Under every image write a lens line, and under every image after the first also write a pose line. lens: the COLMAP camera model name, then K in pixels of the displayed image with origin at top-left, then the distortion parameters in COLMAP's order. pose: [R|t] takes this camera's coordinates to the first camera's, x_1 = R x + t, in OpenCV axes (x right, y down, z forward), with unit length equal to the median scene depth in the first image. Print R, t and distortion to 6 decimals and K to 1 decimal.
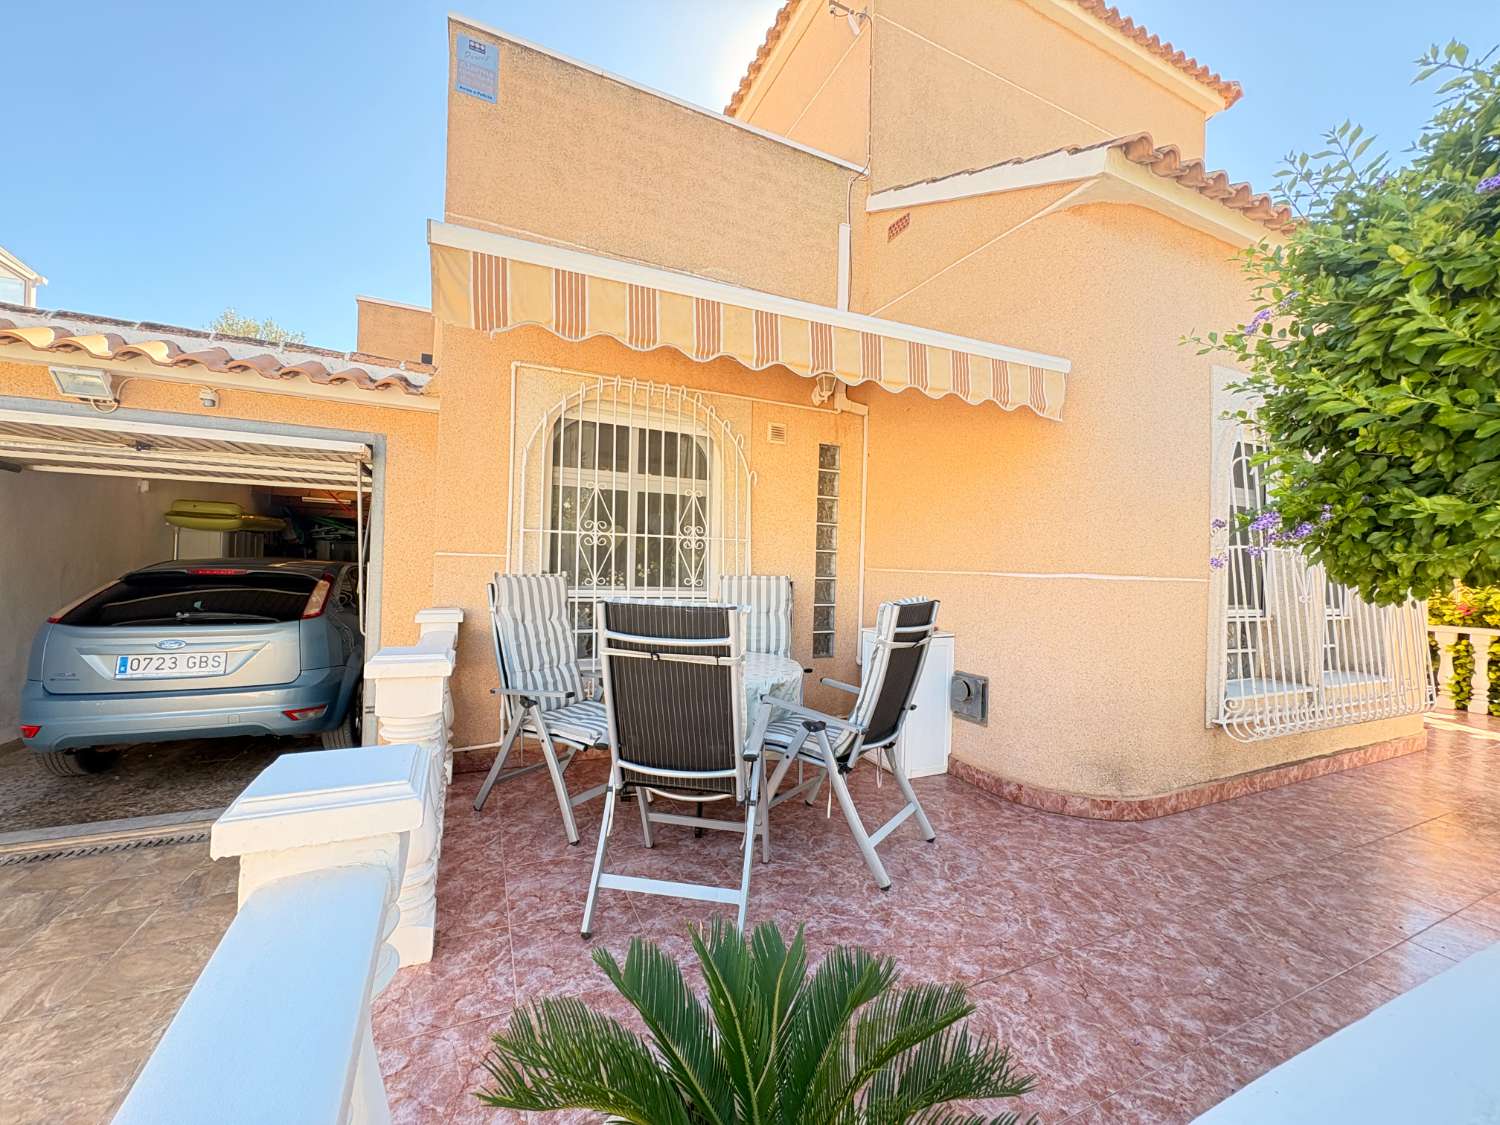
lens RADIAL K [[596.9, 0, 748.8], [0, 596.9, 561.9], [0, 0, 1]] dist [-0.000131, 0.000319]
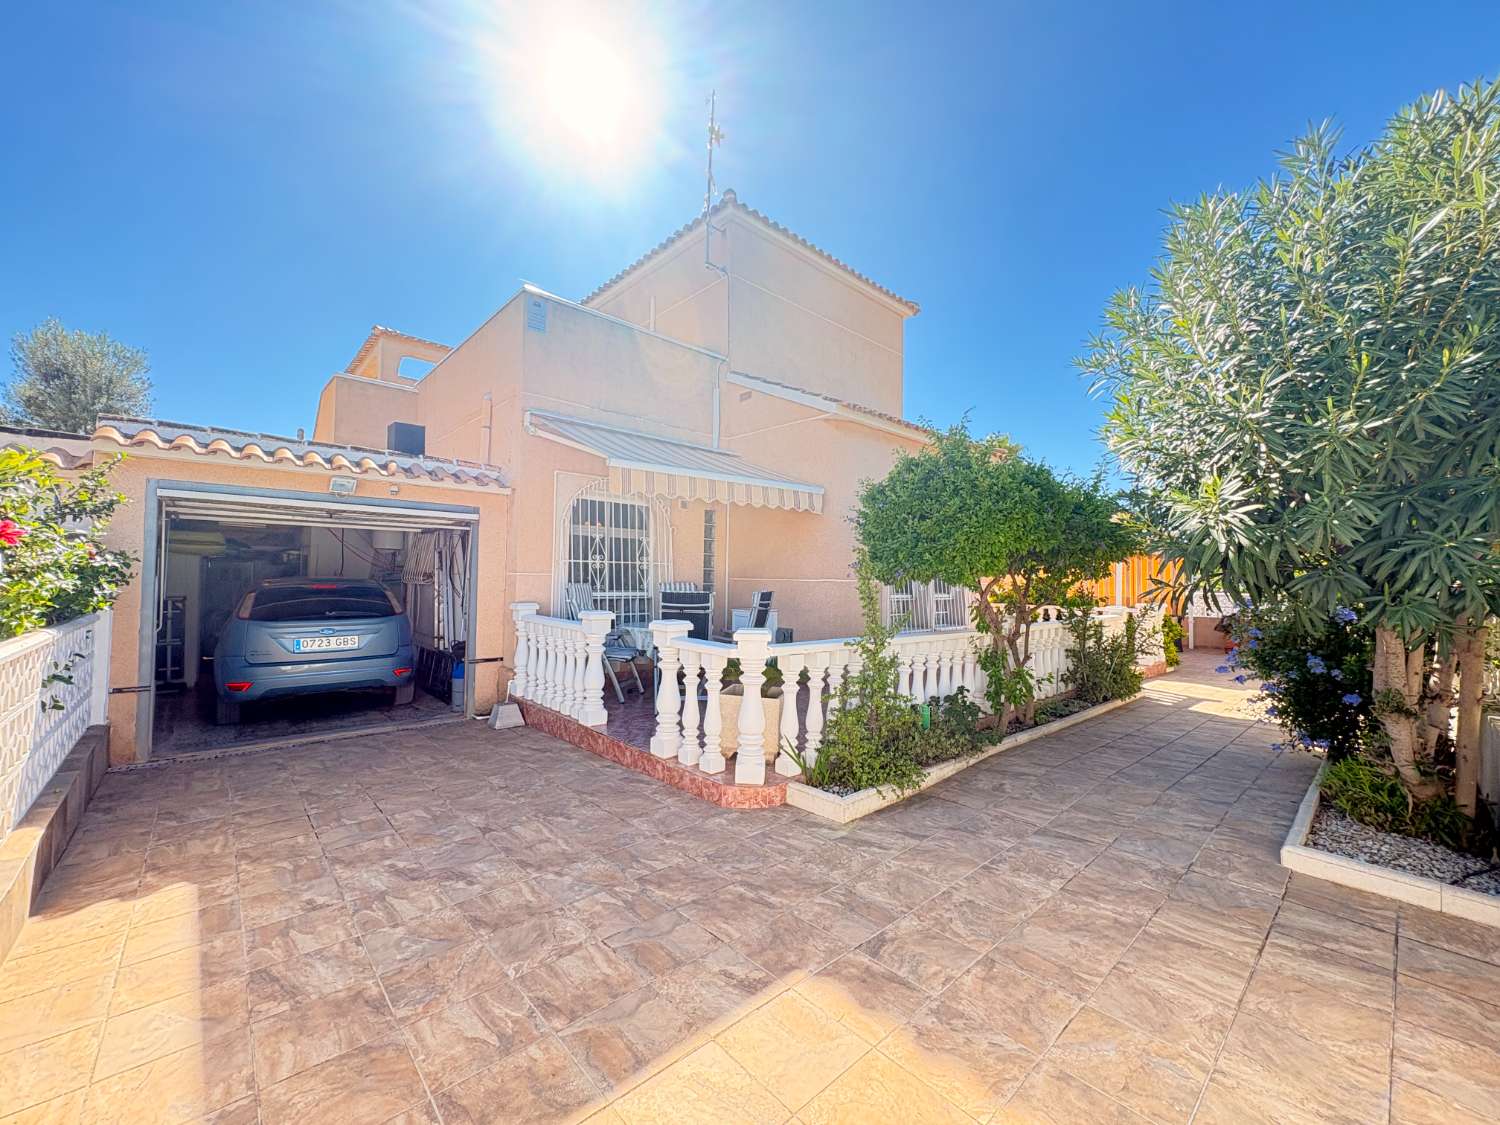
lens RADIAL K [[596.9, 0, 748.8], [0, 596.9, 561.9], [0, 0, 1]] dist [-0.000131, 0.000319]
pose [[0.951858, -0.005315, 0.306494, -0.368098], [0.011101, 0.999792, -0.017137, -0.009960], [-0.306339, 0.019714, 0.951718, -0.902666]]
